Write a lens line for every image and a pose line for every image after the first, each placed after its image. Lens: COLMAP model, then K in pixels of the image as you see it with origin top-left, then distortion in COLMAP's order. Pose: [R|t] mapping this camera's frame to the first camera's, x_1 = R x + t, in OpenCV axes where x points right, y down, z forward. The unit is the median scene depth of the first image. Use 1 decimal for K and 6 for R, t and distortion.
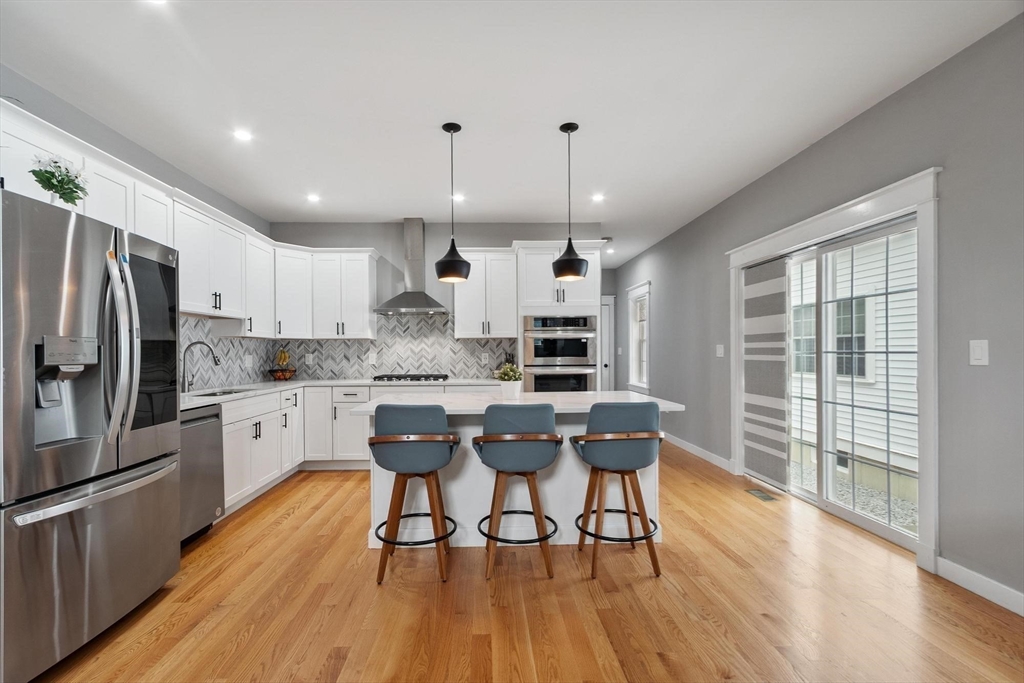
lens RADIAL K [[451.8, 0, 494.3], [0, 451.8, 353.8], [0, 0, 1]] dist [0.000440, 0.000107]
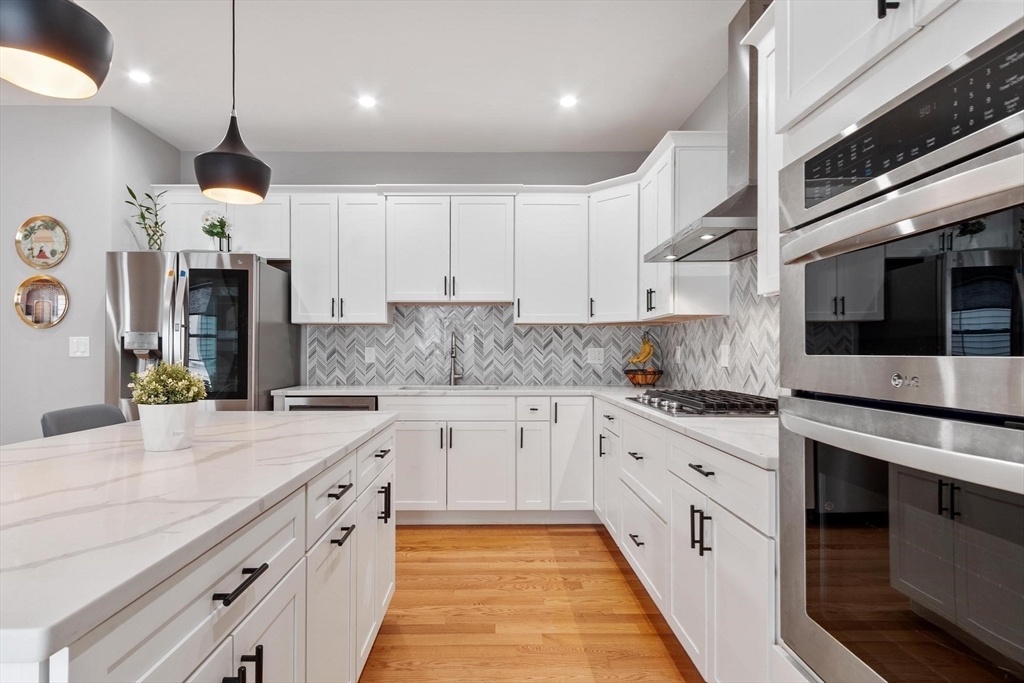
lens RADIAL K [[524.4, 0, 494.1], [0, 524.4, 353.5], [0, 0, 1]] dist [0.002624, 0.000255]
pose [[-0.023026, 0.009380, -0.999691, 0.376156], [-0.004728, 0.999944, 0.009491, 0.006192], [0.999724, 0.004945, -0.022980, 0.984865]]
